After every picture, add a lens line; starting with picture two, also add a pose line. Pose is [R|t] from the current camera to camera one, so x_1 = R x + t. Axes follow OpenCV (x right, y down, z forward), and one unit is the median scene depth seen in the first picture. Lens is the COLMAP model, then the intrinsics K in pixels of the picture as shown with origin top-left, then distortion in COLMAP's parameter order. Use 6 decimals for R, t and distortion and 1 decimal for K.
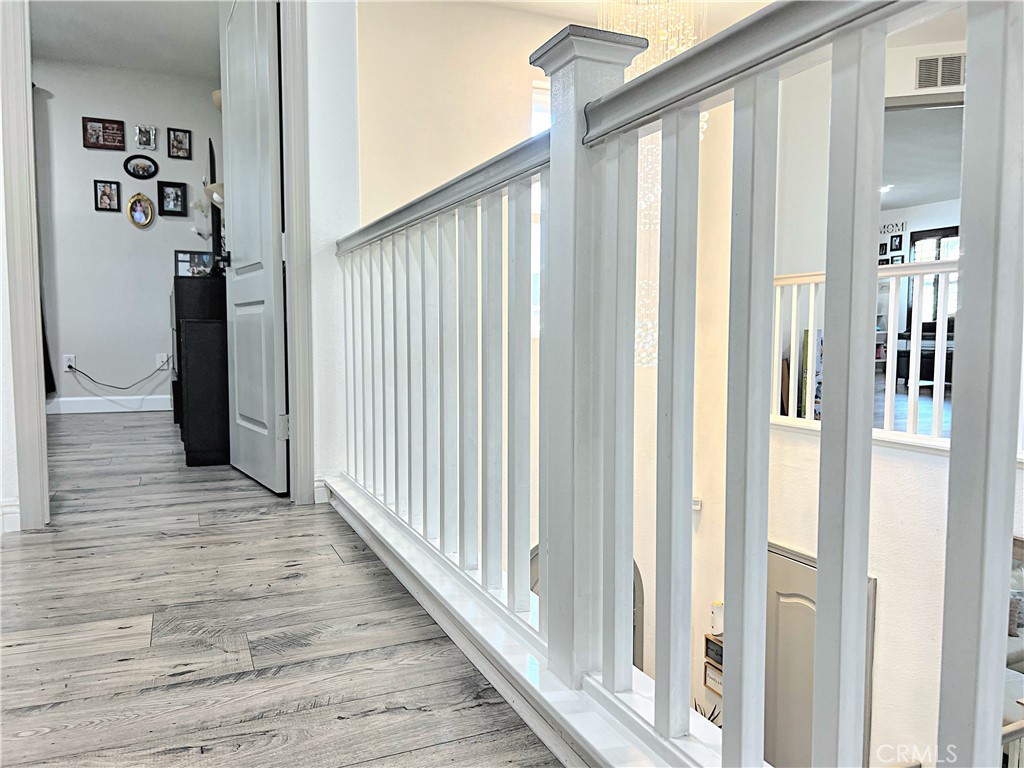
lens RADIAL K [[775.4, 0, 510.2], [0, 775.4, 385.8], [0, 0, 1]] dist [0.046088, -0.053805]
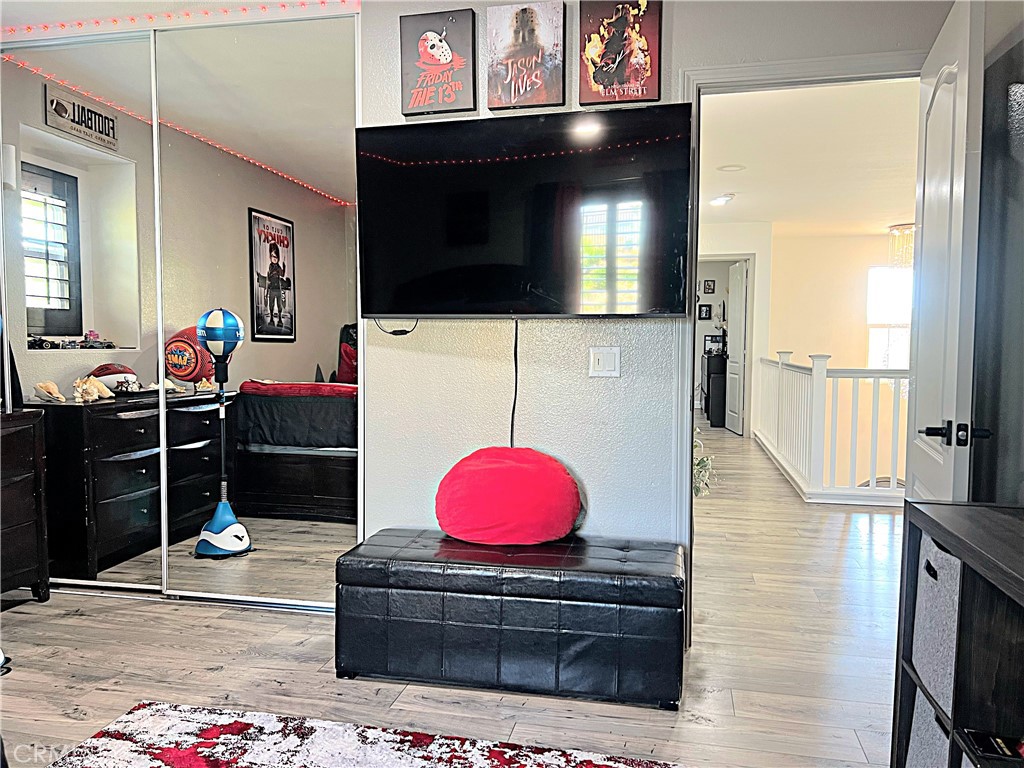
lens RADIAL K [[775.4, 0, 509.3], [0, 775.4, 386.3], [0, 0, 1]] dist [0.046088, -0.053805]
pose [[0.813748, 0.034994, -0.580164, 0.384634], [-0.043986, 0.999031, -0.001437, -0.007027], [0.579551, 0.026689, 0.814499, -1.064292]]
